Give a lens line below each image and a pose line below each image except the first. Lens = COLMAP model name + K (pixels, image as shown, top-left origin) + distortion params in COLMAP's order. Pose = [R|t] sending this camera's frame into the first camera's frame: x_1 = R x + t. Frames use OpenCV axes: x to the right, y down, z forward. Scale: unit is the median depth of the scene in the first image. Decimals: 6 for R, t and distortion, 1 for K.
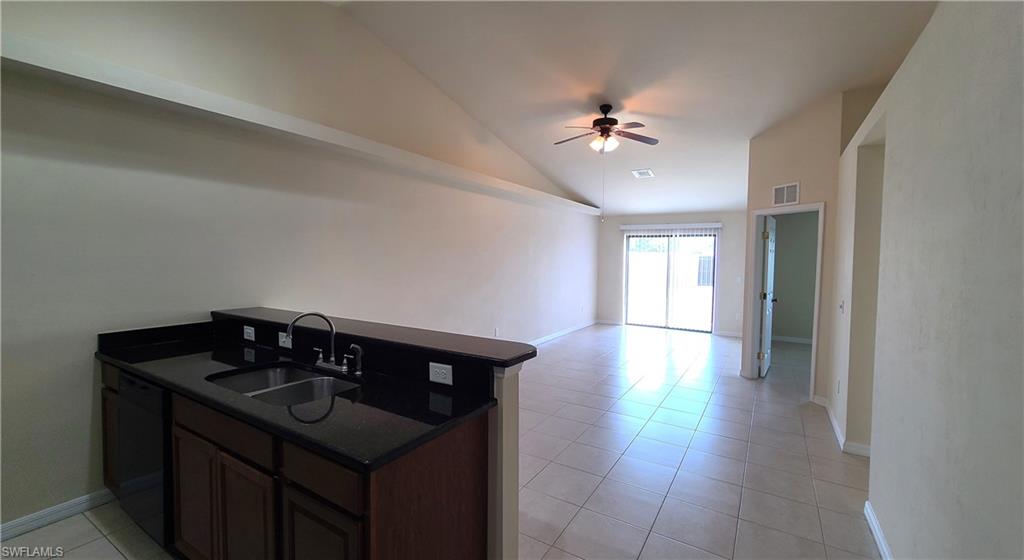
lens RADIAL K [[422.5, 0, 512.0], [0, 422.5, 280.0], [0, 0, 1]] dist [0.001156, 0.000025]
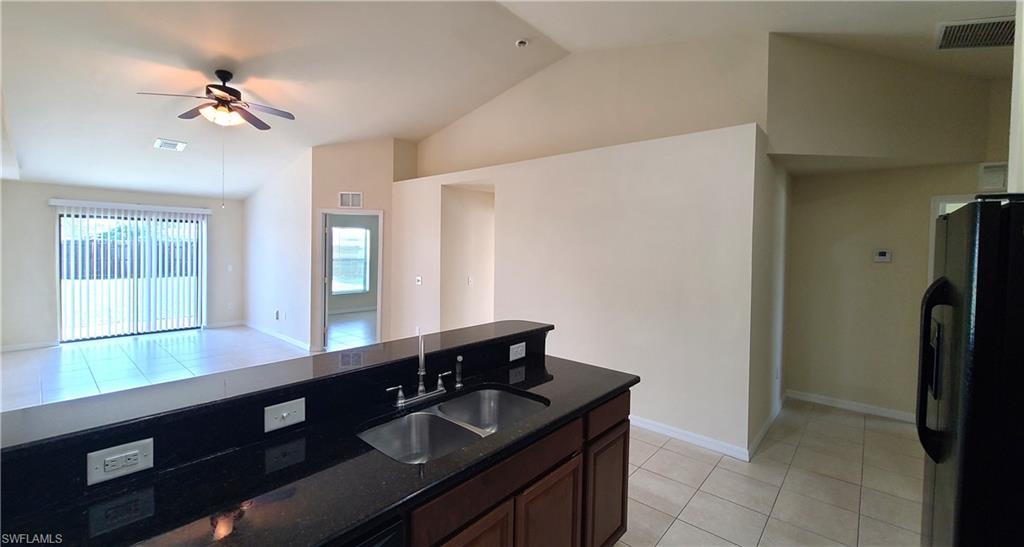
lens RADIAL K [[413.4, 0, 512.0], [0, 413.4, 273.5], [0, 0, 1]] dist [0.027092, 0.000017]
pose [[0.166927, -0.074674, 0.983137, -0.586837], [0.047624, 0.996575, 0.067608, -0.043578], [-0.984818, 0.035535, 0.169912, 0.331535]]
